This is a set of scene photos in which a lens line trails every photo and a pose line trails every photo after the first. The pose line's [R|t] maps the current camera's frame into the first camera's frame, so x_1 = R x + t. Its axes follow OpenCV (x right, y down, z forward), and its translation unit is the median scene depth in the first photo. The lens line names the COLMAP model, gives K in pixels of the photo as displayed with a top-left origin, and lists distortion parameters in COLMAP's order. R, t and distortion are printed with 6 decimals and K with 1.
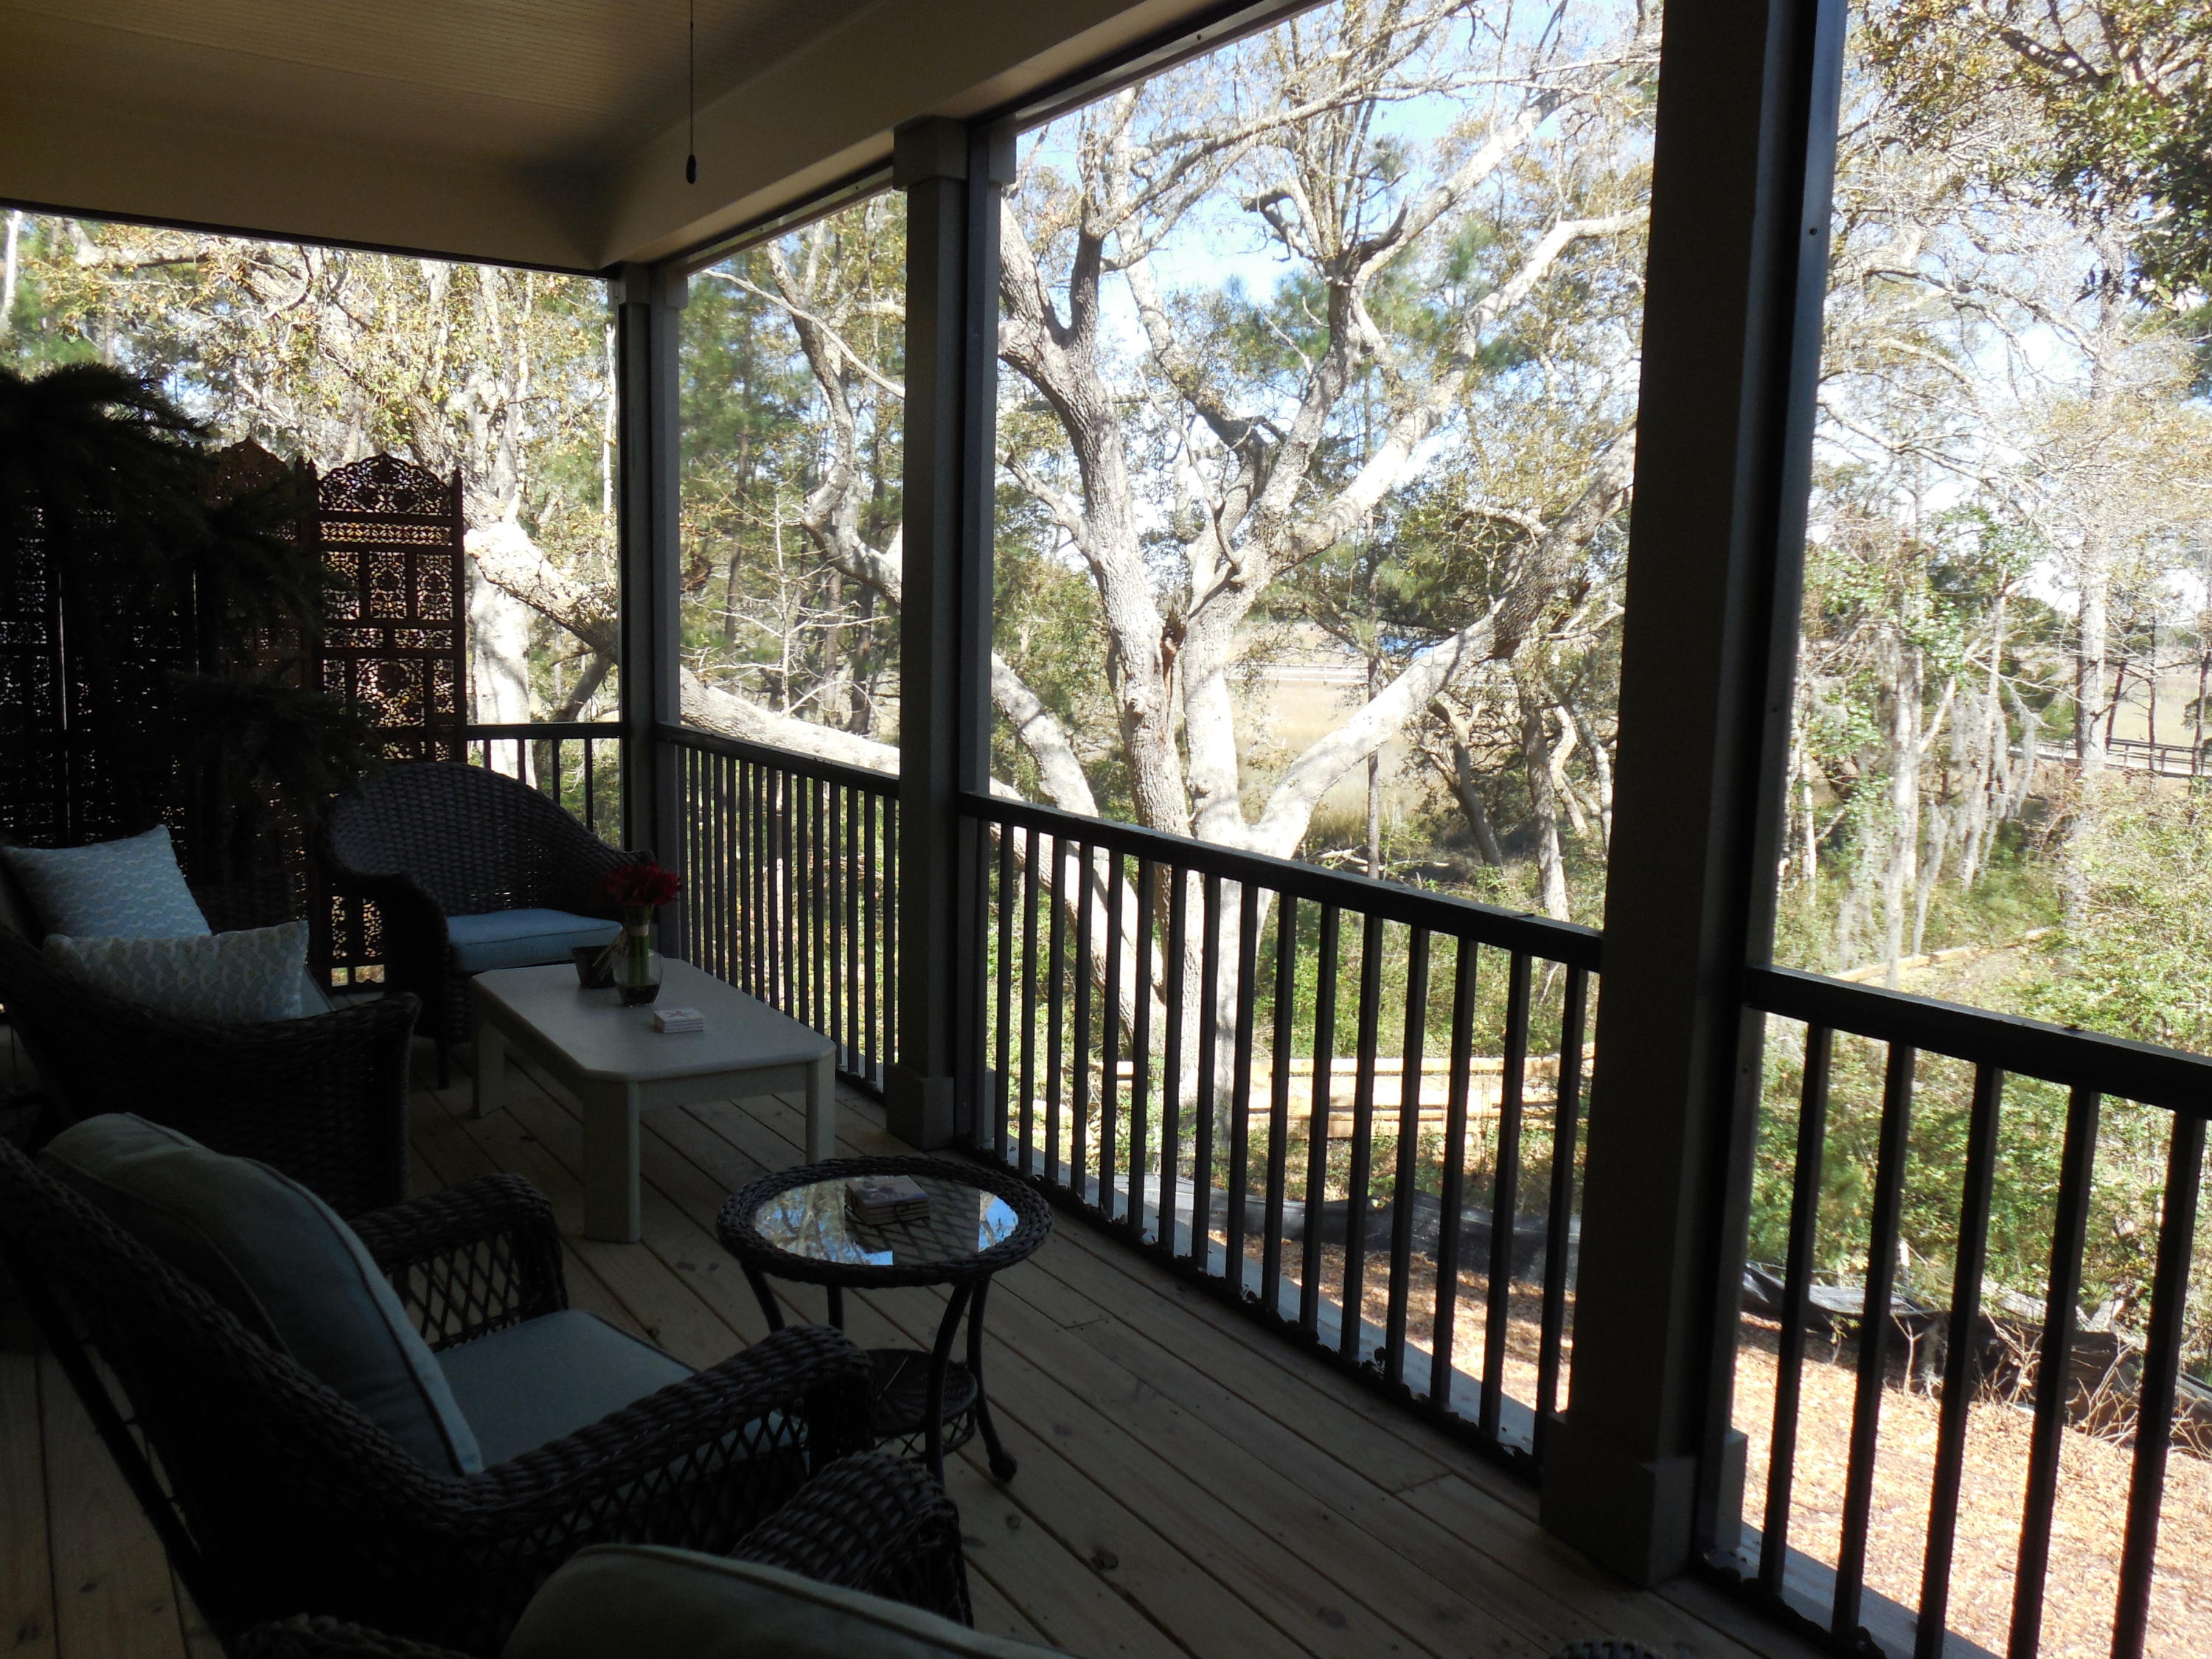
lens RADIAL K [[1676.4, 0, 1106.0], [0, 1676.4, 829.5], [0, 0, 1]] dist [-0.051404, 0.001899]
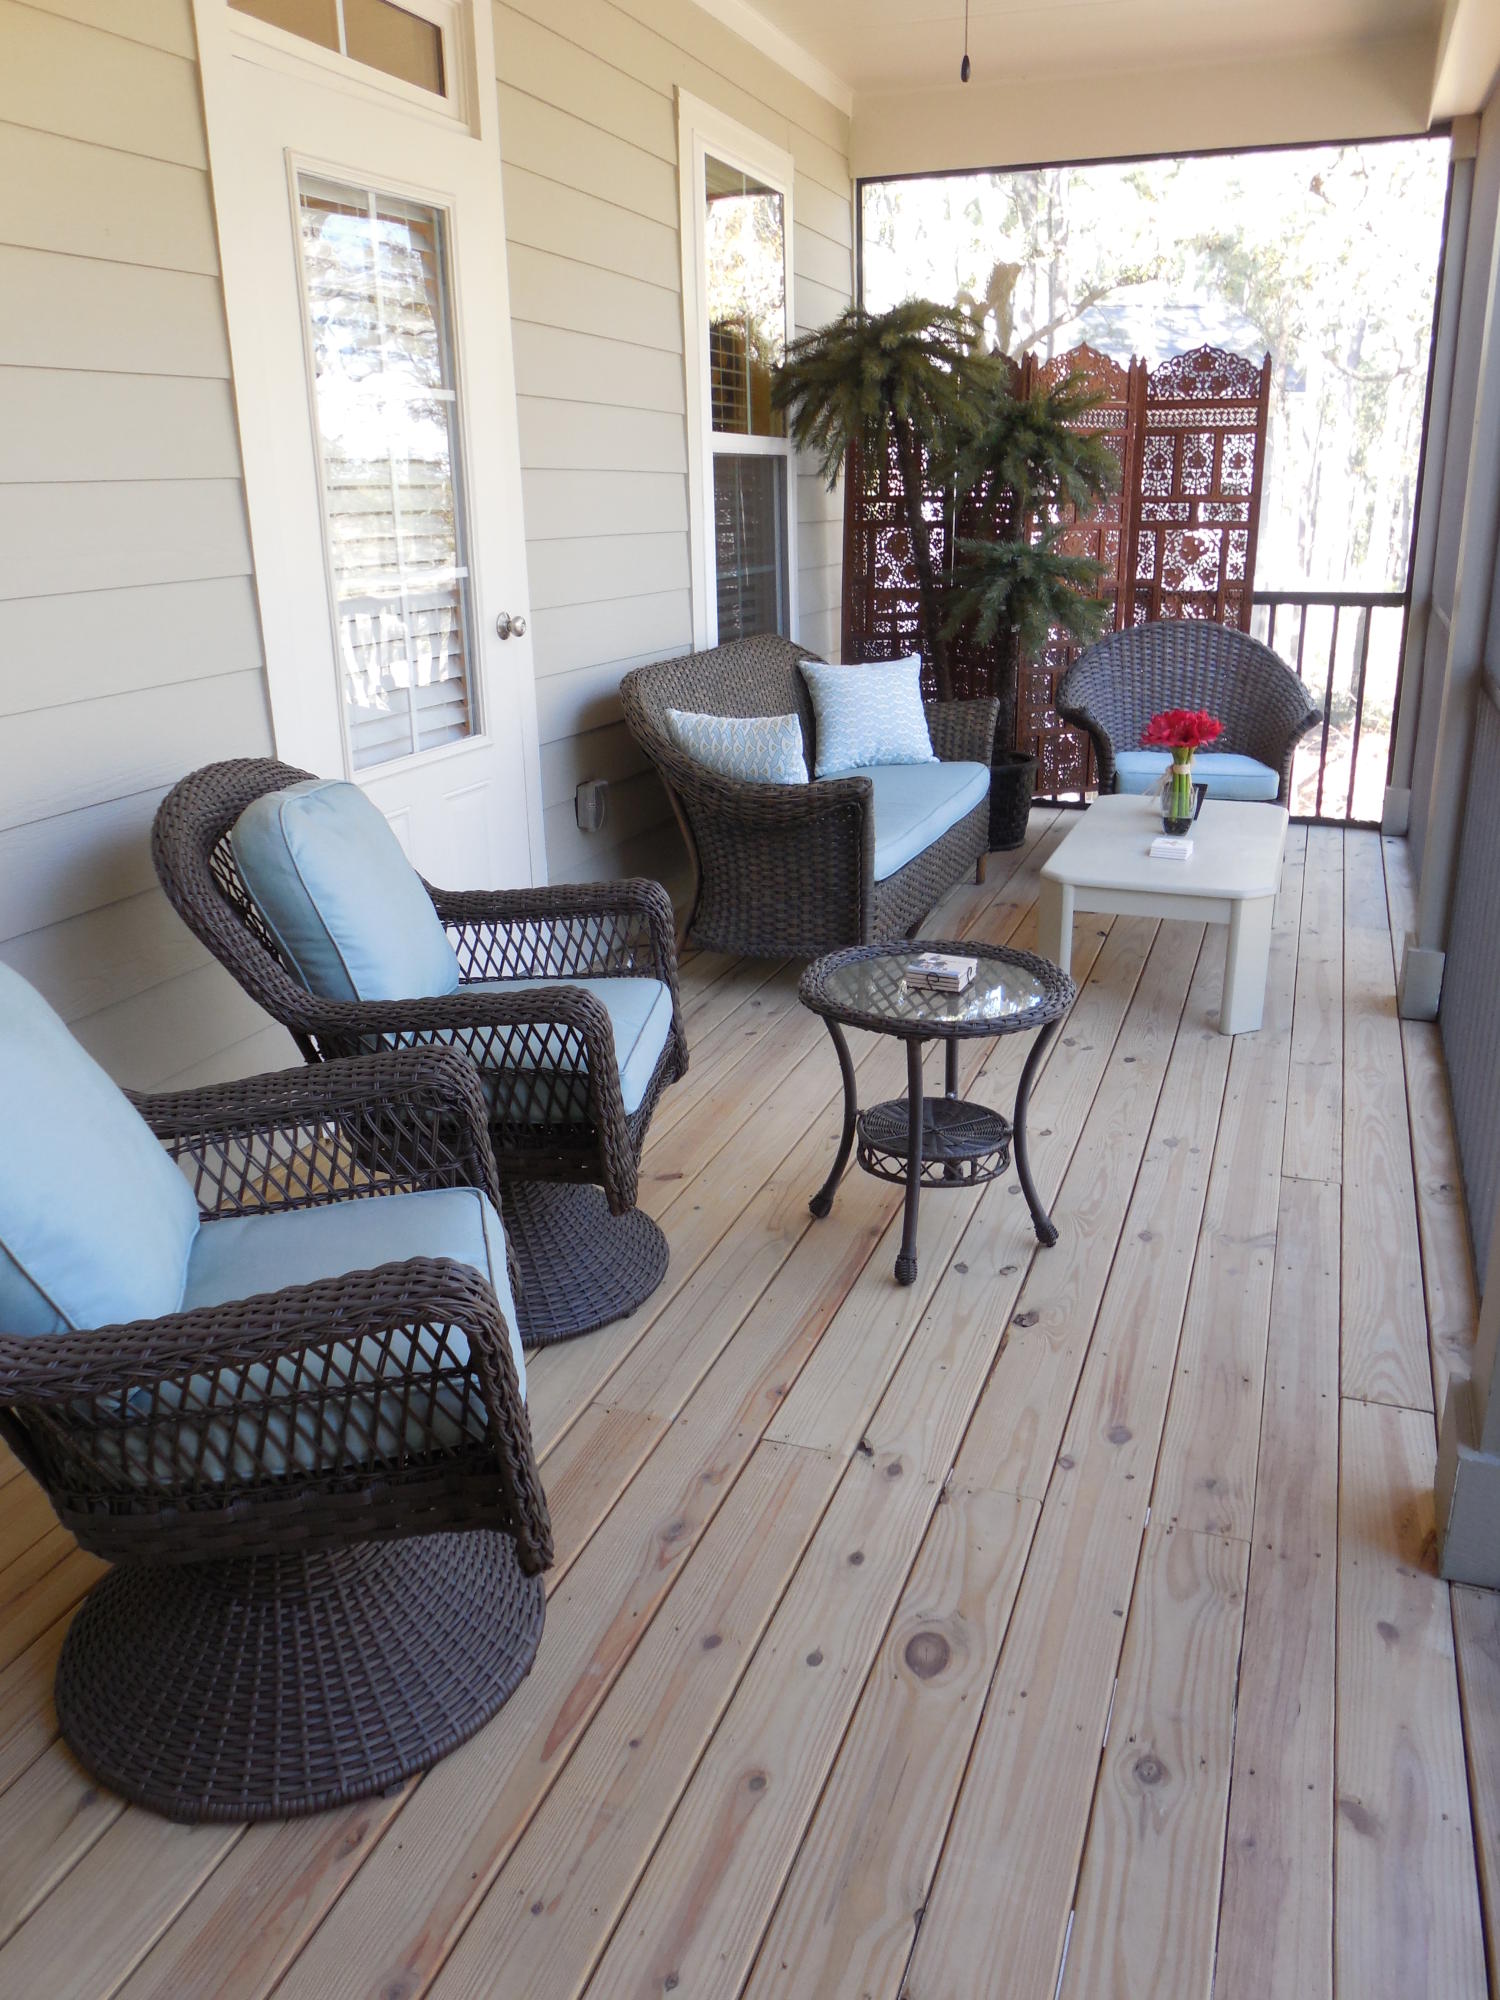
lens RADIAL K [[1515.7, 0, 750.0], [0, 1515.7, 1000.0], [0, 0, 1]] dist [-0.051404, 0.001899]
pose [[0.589368, 0.220836, -0.777095, 0.276691], [-0.067710, 0.972031, 0.224881, 0.001675], [0.805022, -0.079920, 0.587836, 0.107035]]
